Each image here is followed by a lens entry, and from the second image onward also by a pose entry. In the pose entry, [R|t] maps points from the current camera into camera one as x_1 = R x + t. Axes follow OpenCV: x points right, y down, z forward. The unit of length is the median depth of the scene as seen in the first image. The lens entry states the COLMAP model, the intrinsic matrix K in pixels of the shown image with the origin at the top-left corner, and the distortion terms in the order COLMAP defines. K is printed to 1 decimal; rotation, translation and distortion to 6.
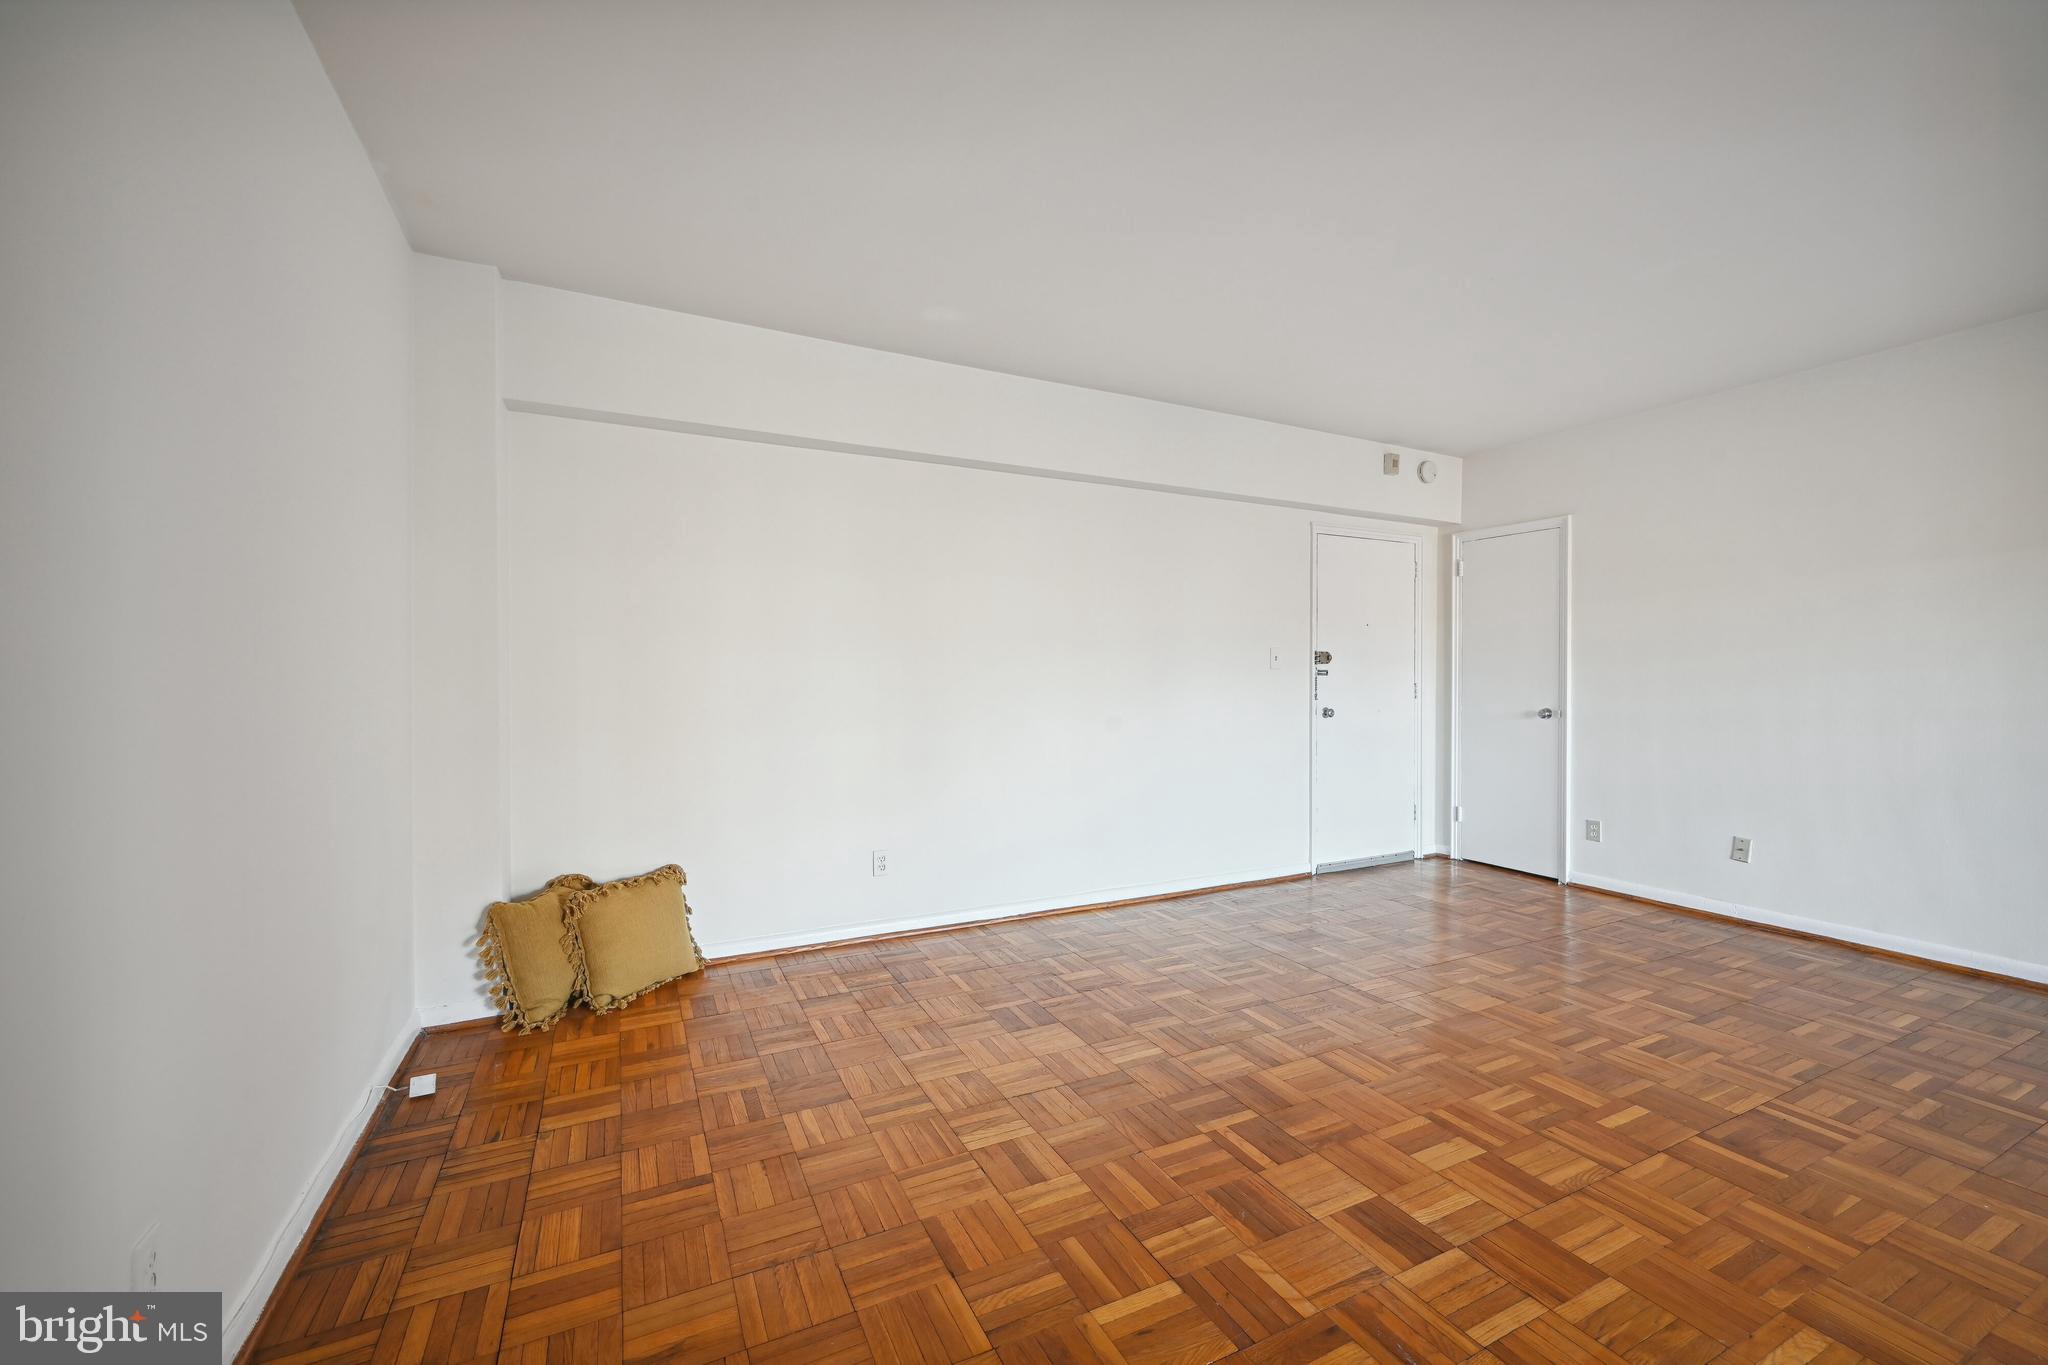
lens RADIAL K [[813.1, 0, 1030.5], [0, 813.1, 691.5], [0, 0, 1]] dist [0.000160, 0.000046]
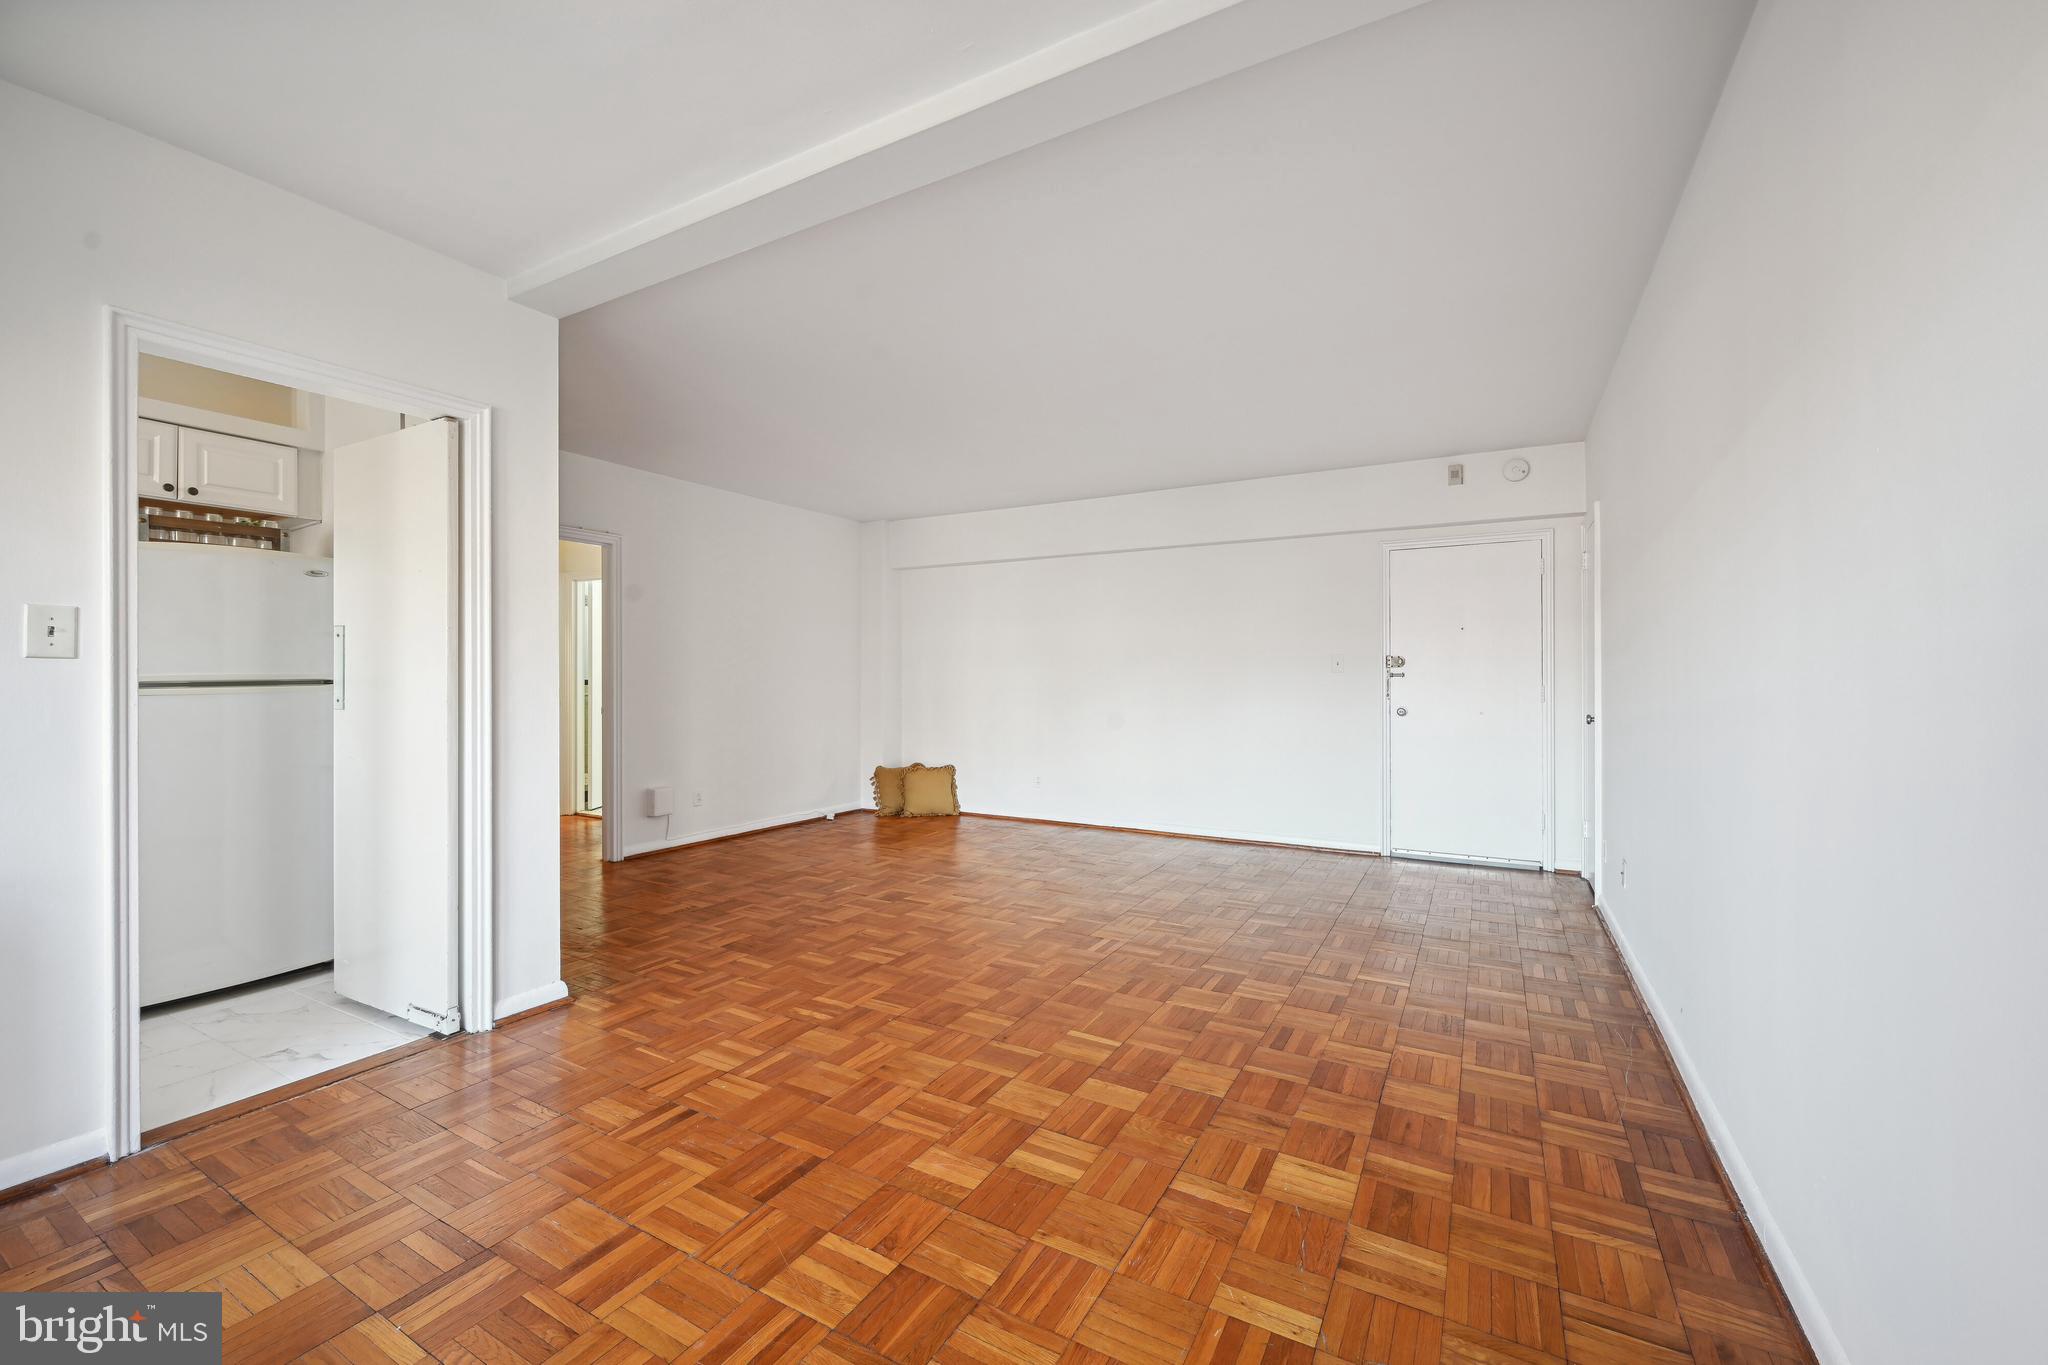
lens RADIAL K [[817.4, 0, 1043.8], [0, 817.4, 679.7], [0, 0, 1]] dist [0.000260, 0.000031]
pose [[0.568470, 0.001172, -0.822703, 1.882648], [-0.014160, 0.999865, -0.008361, -0.001281], [0.822582, 0.016403, 0.568410, -0.055581]]
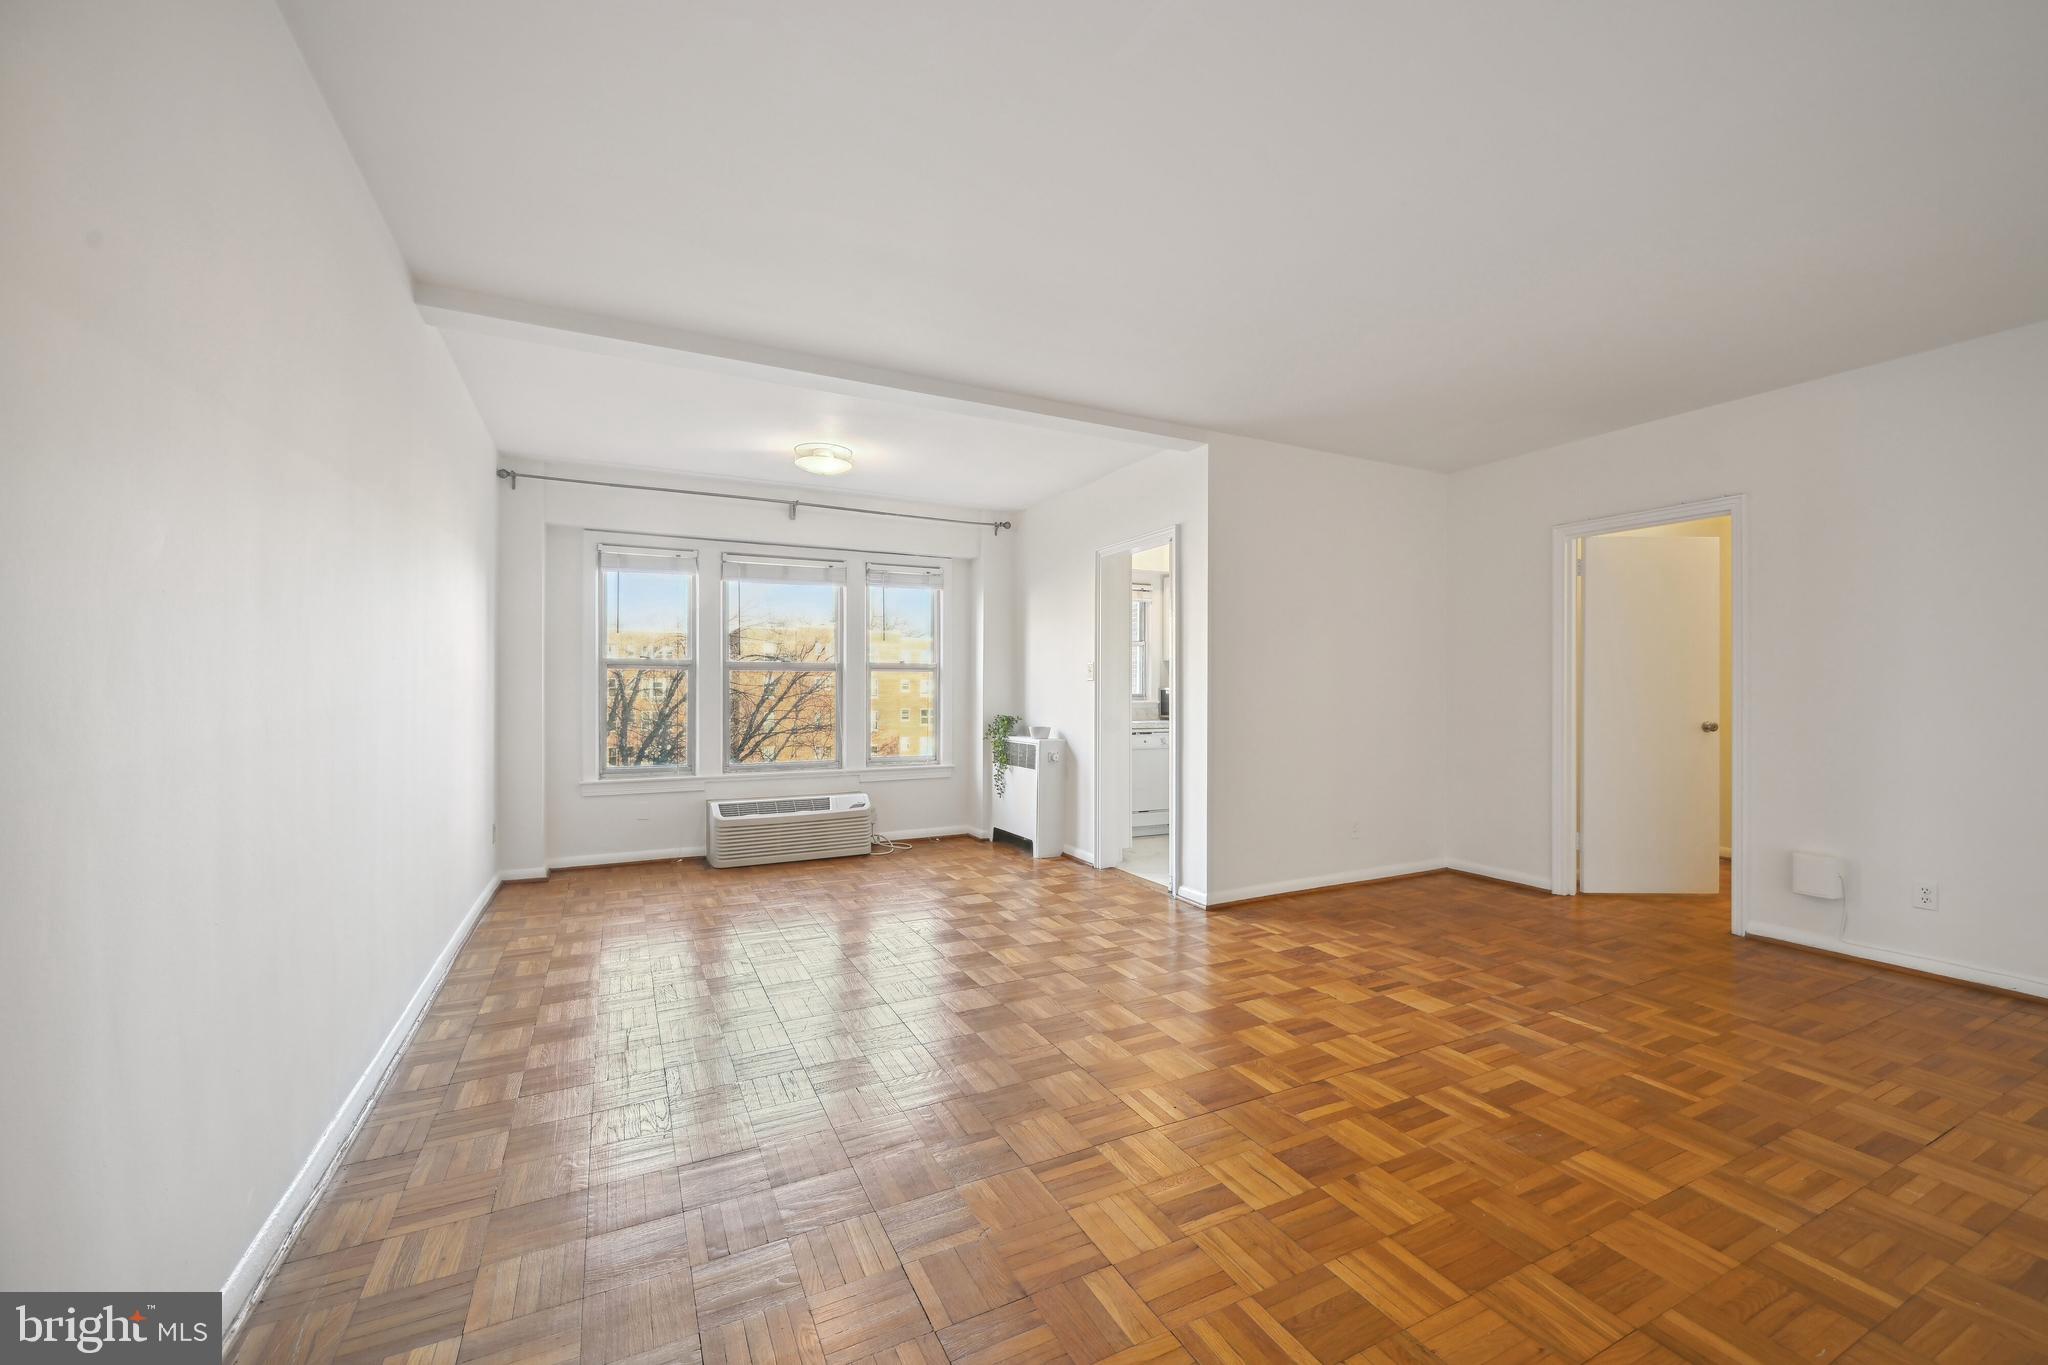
lens RADIAL K [[817.4, 0, 1043.8], [0, 817.4, 679.7], [0, 0, 1]] dist [0.000260, 0.000031]
pose [[-0.999714, -0.003285, -0.023680, 0.942143], [-0.003443, 0.999972, 0.006648, -0.031079], [0.023658, 0.006728, -0.999697, 1.707546]]
